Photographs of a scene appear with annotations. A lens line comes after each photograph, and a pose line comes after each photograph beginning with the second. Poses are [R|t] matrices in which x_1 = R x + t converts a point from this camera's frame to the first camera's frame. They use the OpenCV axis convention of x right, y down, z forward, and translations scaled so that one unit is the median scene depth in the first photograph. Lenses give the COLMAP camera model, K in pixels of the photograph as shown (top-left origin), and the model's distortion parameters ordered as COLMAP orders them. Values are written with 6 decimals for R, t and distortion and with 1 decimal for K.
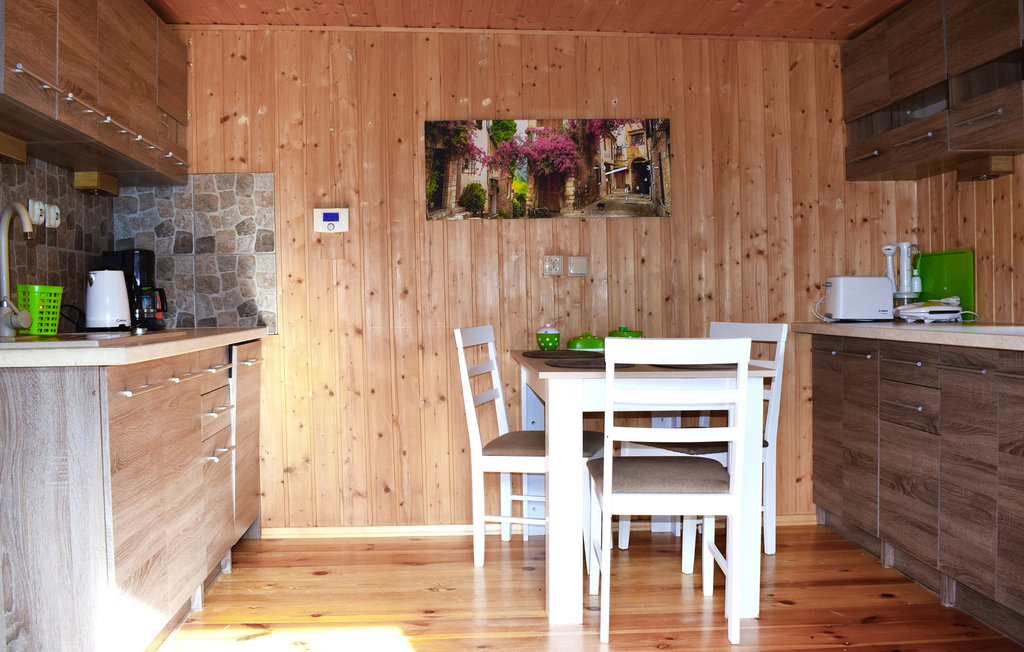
lens RADIAL K [[918.7, 0, 512.0], [0, 918.7, 326.0], [0, 0, 1]] dist [-0.066736, -0.004980]
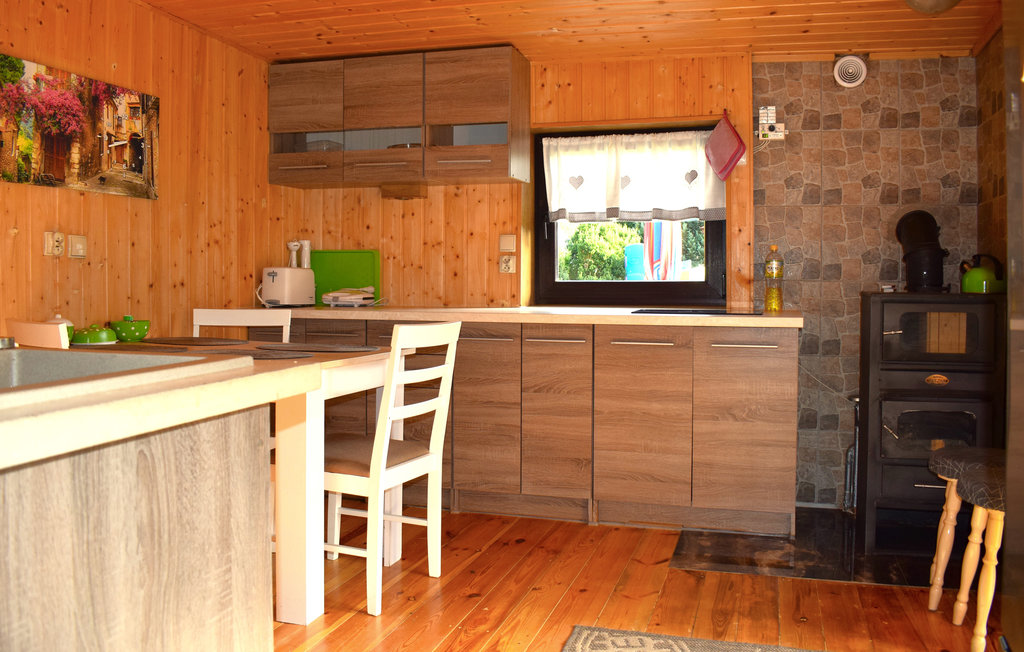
lens RADIAL K [[829.3, 0, 510.4], [0, 829.3, 304.3], [0, 0, 1]] dist [-0.084205, 0.011857]
pose [[0.352394, -0.011203, 0.935785, -0.498864], [0.014196, 0.999877, 0.006624, -0.010599], [-0.935744, 0.010950, 0.352509, 0.357562]]
